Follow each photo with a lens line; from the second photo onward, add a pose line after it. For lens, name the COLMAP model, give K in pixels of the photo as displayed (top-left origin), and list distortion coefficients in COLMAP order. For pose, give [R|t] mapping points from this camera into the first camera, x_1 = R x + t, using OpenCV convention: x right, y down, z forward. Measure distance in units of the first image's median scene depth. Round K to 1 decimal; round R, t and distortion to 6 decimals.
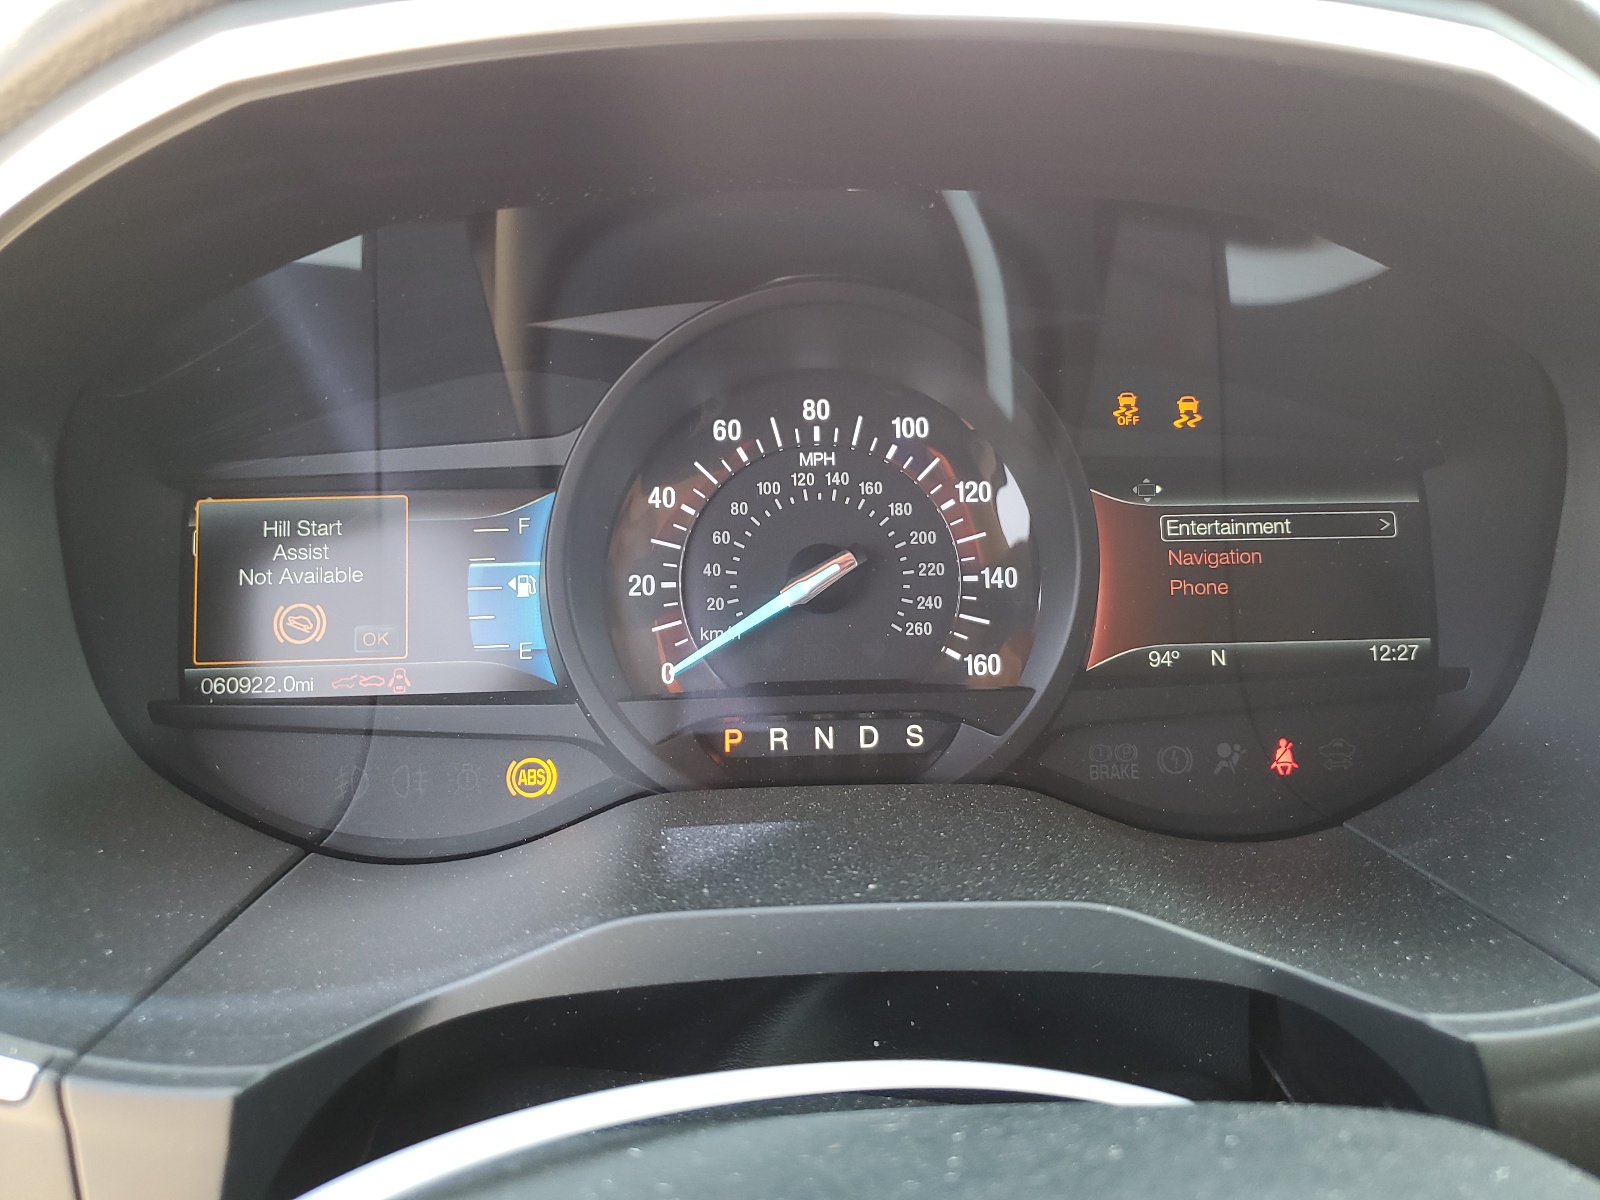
lens RADIAL K [[1217.0, 0, 798.0], [0, 1217.0, 600.1], [0, 0, 1]] dist [-0.001492, 0.000190]
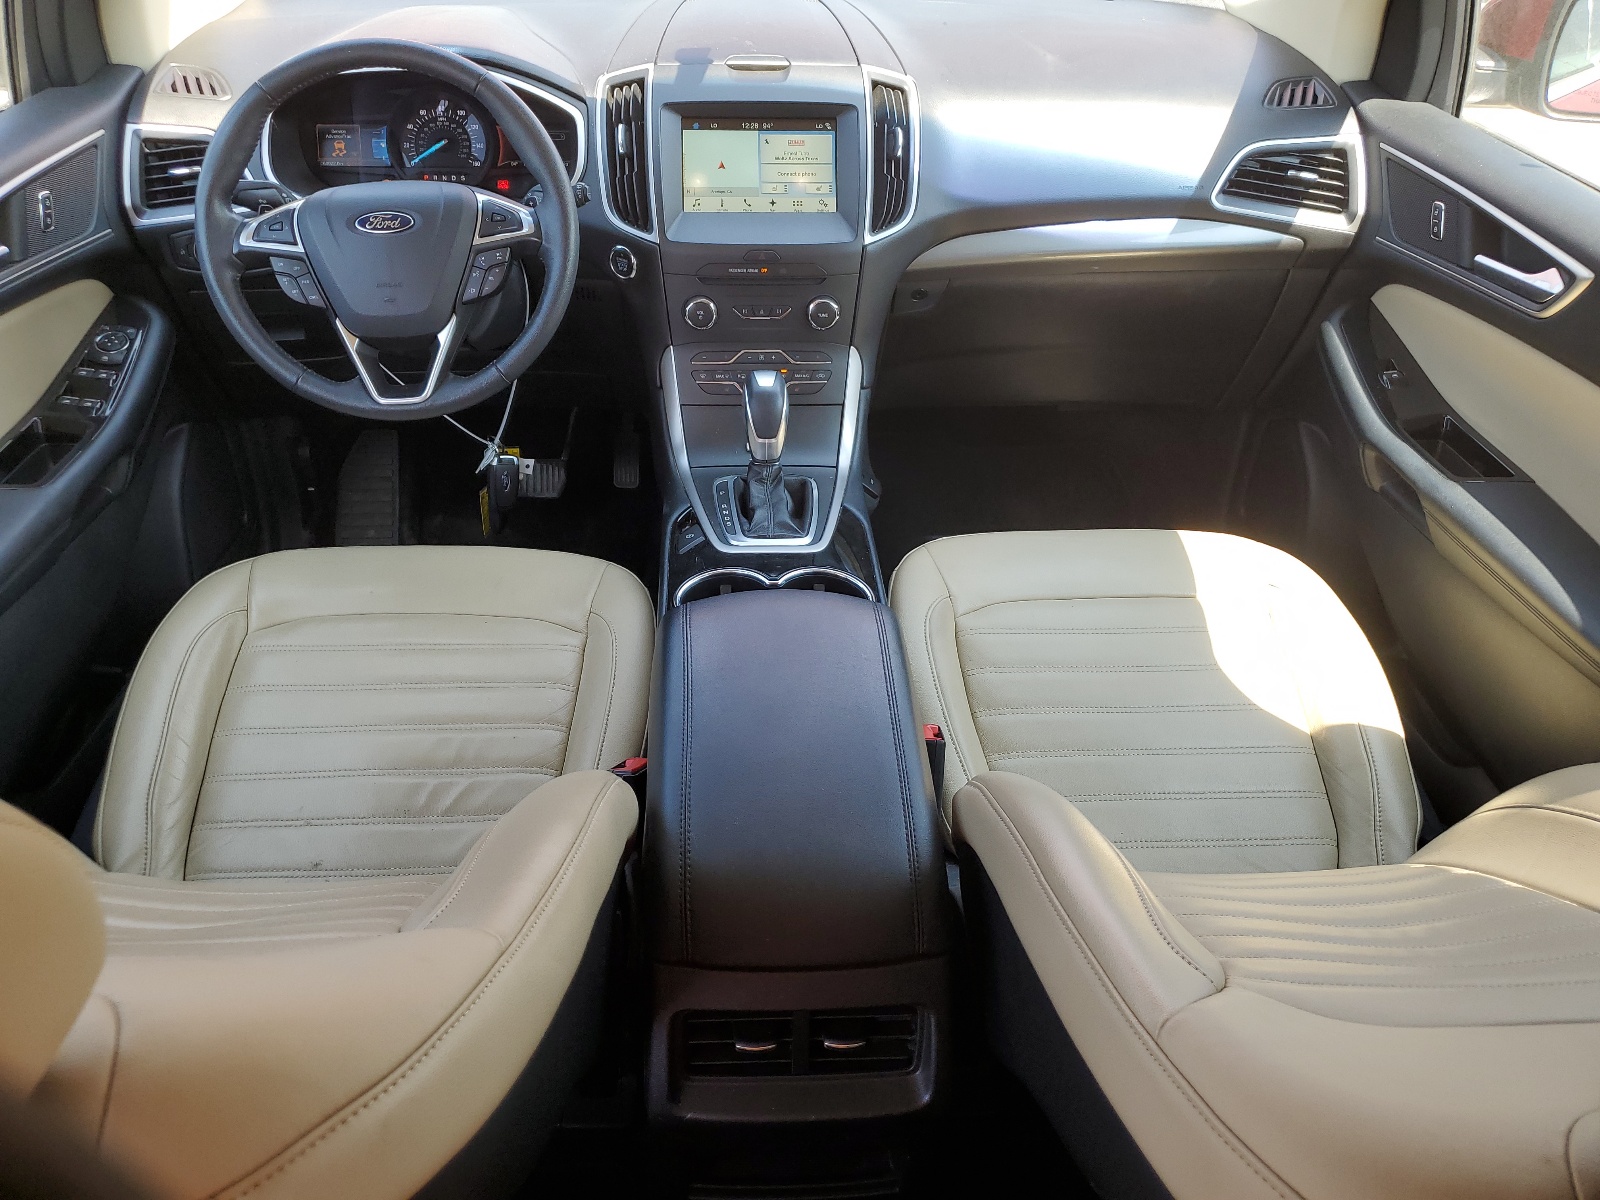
lens RADIAL K [[1217.0, 0, 801.6], [0, 1217.0, 598.7], [0, 0, 1]] dist [-0.001492, 0.000190]
pose [[0.999389, 0.022164, 0.027044, 1.387897], [-0.029002, 0.957469, 0.287075, 0.288133], [-0.019531, -0.287684, 0.957526, -4.321622]]
